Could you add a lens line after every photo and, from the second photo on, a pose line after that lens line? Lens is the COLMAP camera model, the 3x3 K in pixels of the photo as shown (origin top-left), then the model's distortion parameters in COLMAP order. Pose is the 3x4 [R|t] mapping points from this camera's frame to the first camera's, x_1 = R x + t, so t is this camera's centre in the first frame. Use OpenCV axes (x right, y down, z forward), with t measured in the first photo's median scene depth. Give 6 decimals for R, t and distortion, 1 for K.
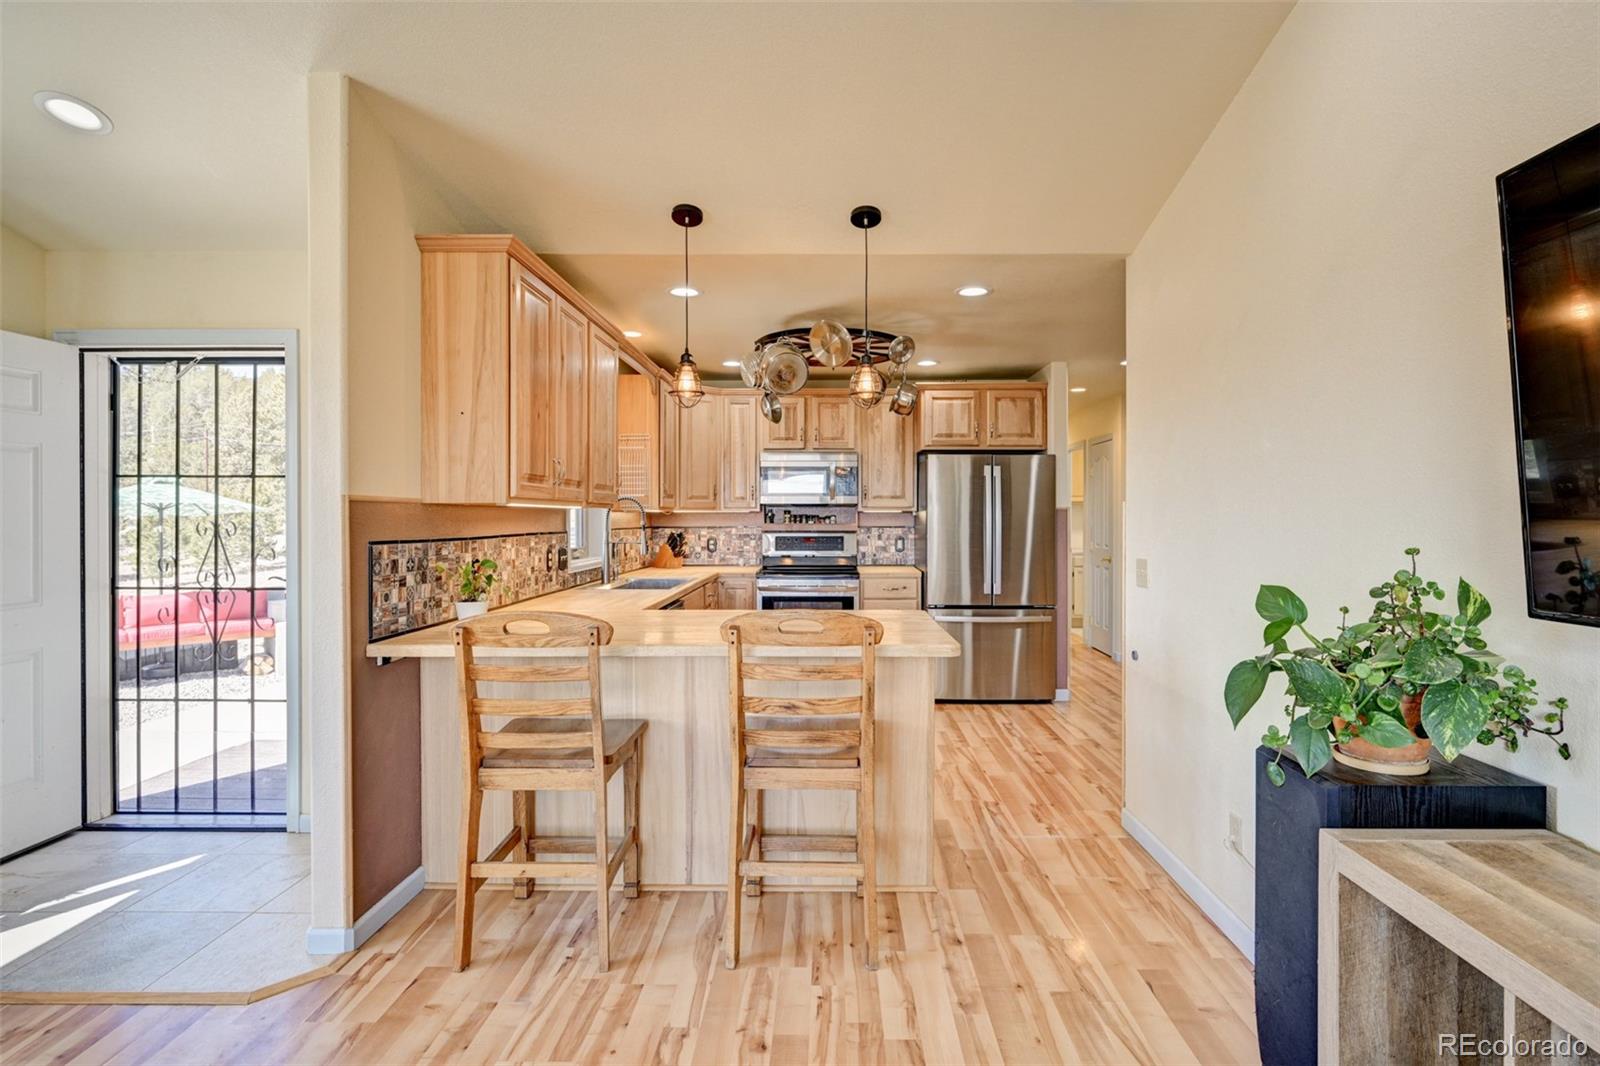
lens RADIAL K [[786.5, 0, 811.1], [0, 786.5, 519.5], [0, 0, 1]] dist [0.000267, -0.000072]
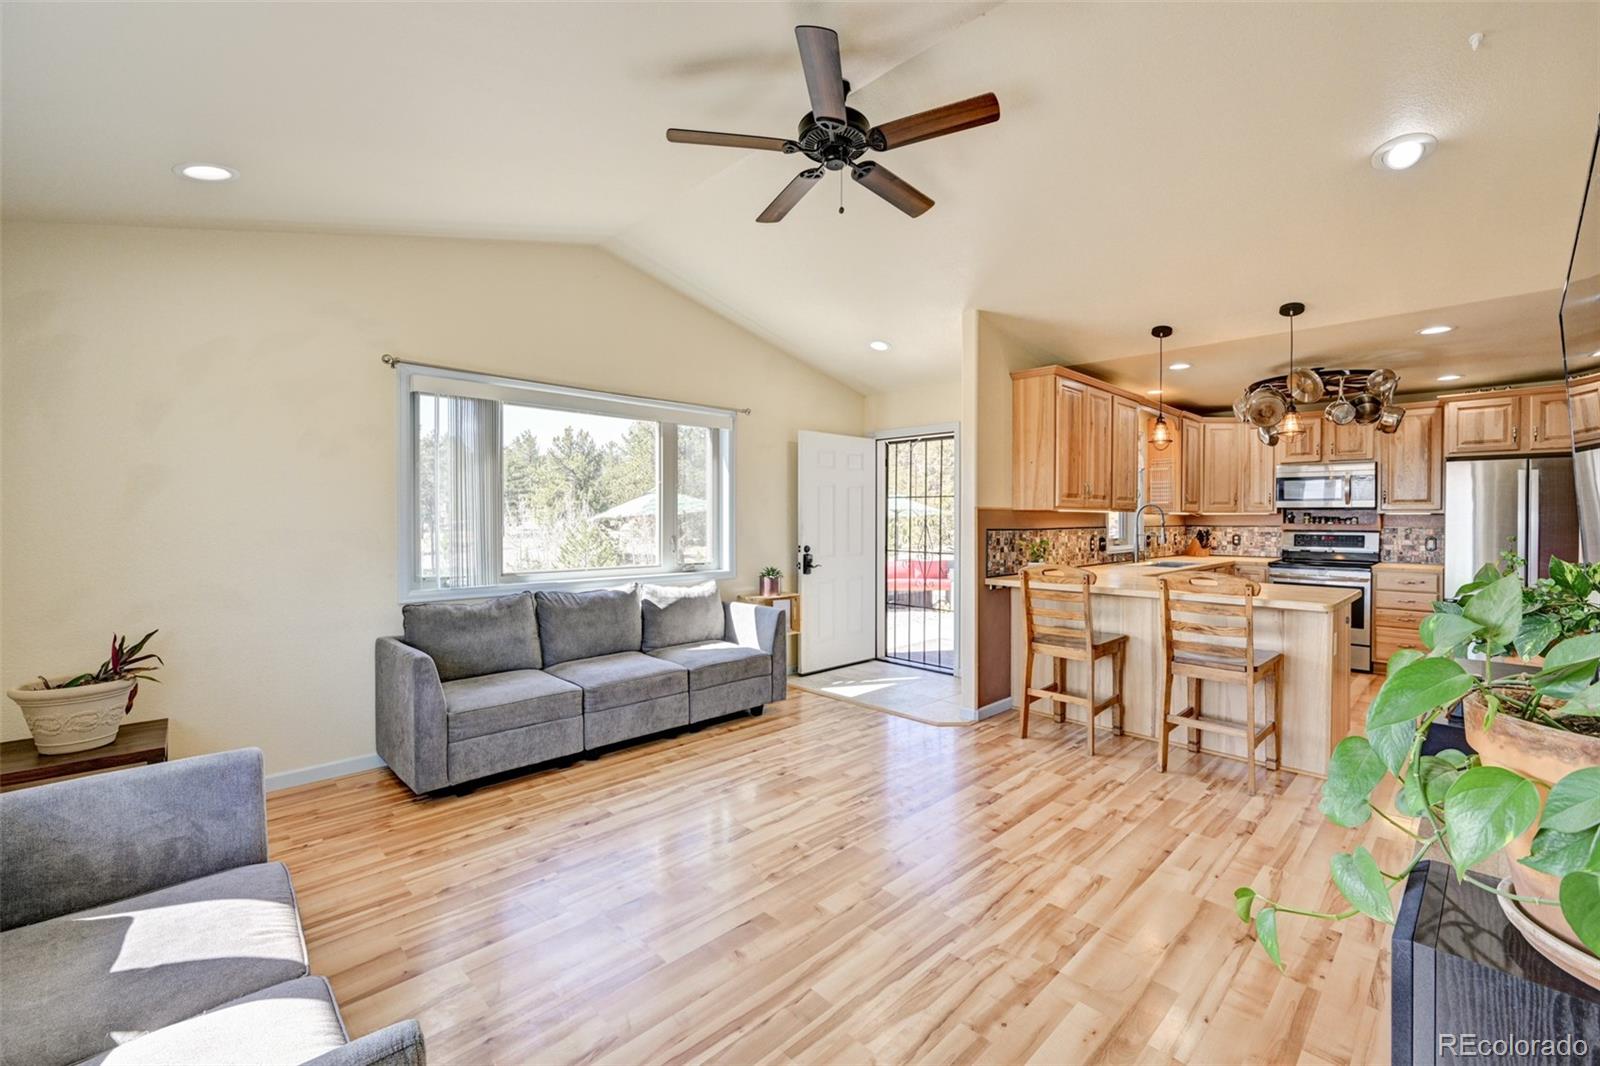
lens RADIAL K [[658.0, 0, 858.0], [0, 658.0, 523.0], [0, 0, 1]] dist [-0.003700, -0.000245]
pose [[0.737110, 0.008565, -0.675718, 0.236963], [-0.005653, 0.999963, 0.006509, 0.002069], [0.675749, -0.000978, 0.737132, -0.333286]]
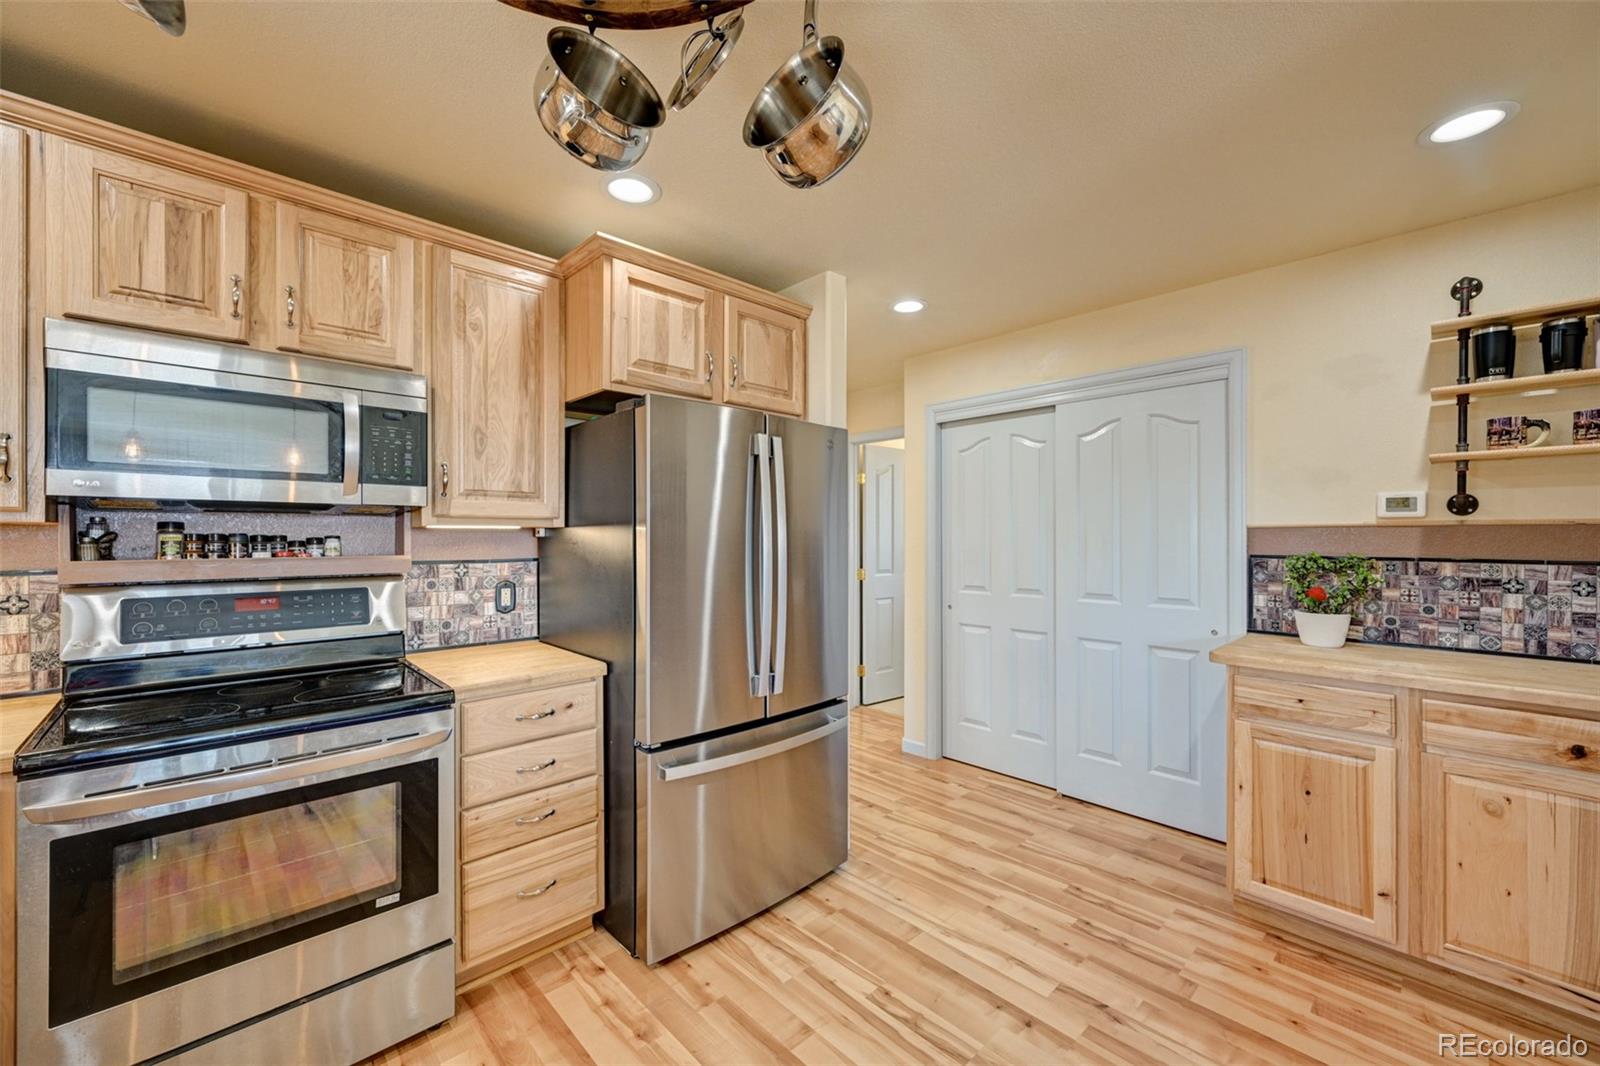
lens RADIAL K [[643.6, 0, 809.2], [0, 643.6, 534.8], [0, 0, 1]] dist [0.000230, -0.000885]
pose [[0.703475, 0.001740, 0.710718, -0.056419], [0.003296, 0.999978, -0.005711, -0.005076], [-0.710713, 0.006360, 0.703454, 1.003504]]
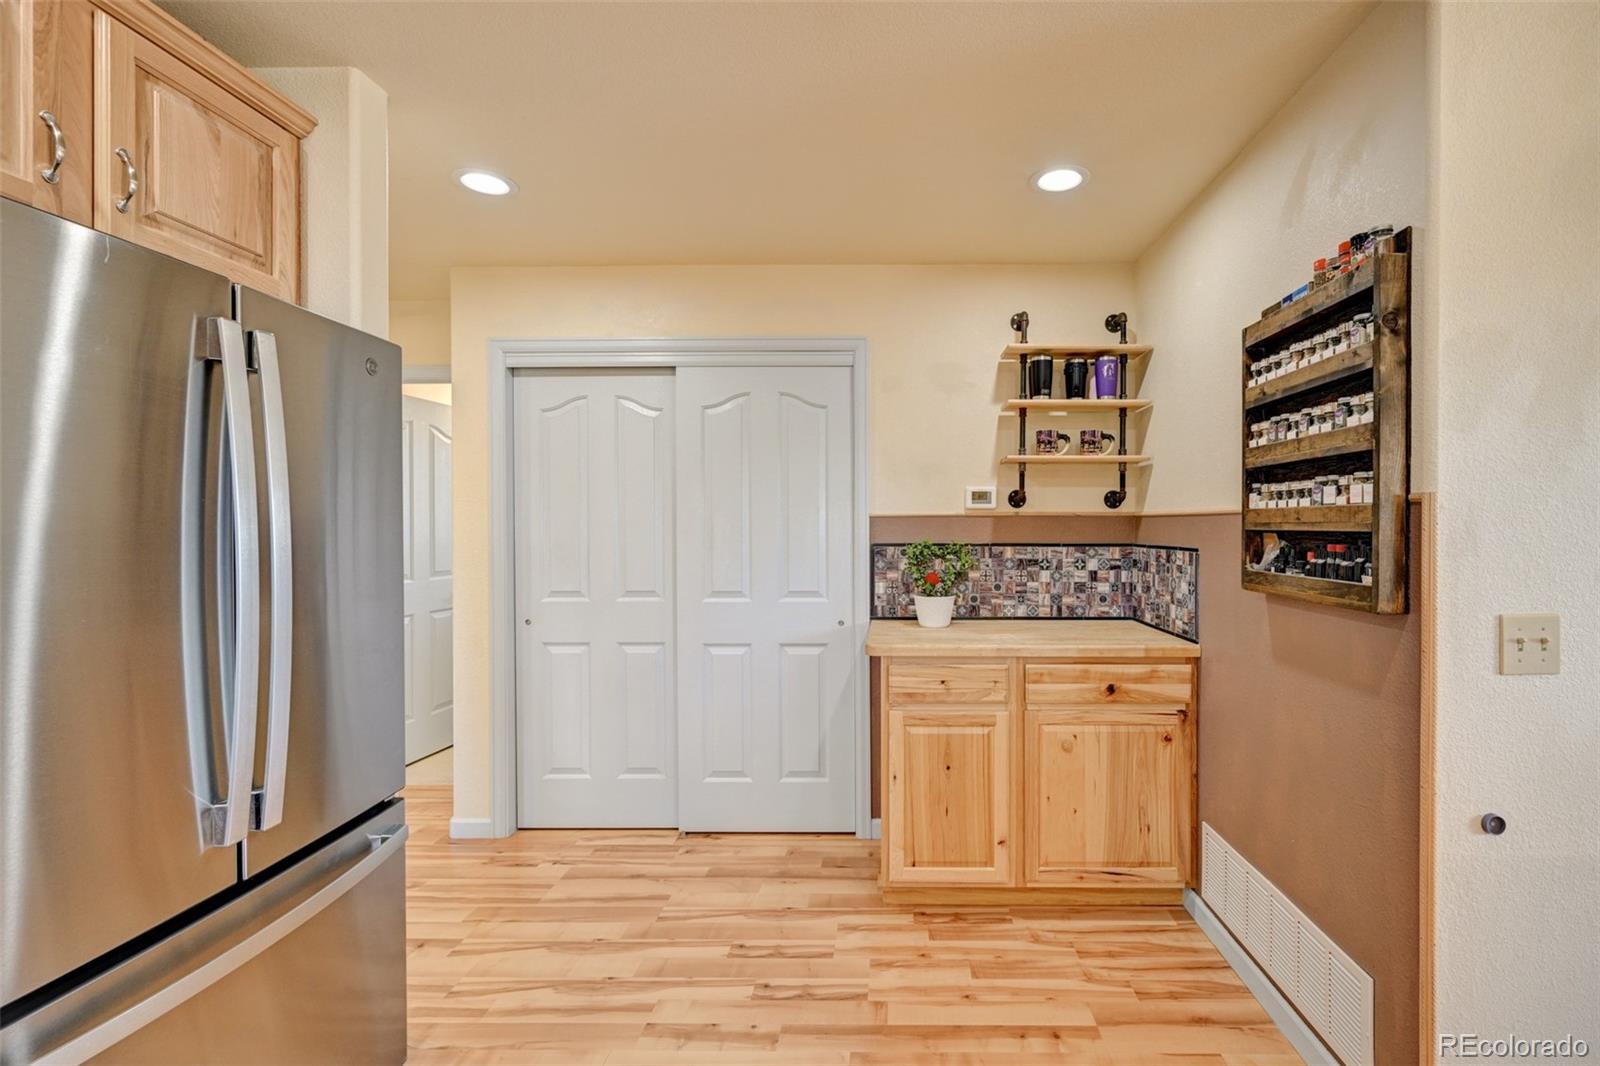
lens RADIAL K [[658.0, 0, 793.3], [0, 658.0, 531.5], [0, 0, 1]] dist [-0.003700, -0.000245]
pose [[-0.018271, -0.007840, 0.999802, 0.032174], [0.005667, 0.999952, 0.007944, -0.005077], [-0.999817, 0.005811, -0.018226, 1.207309]]
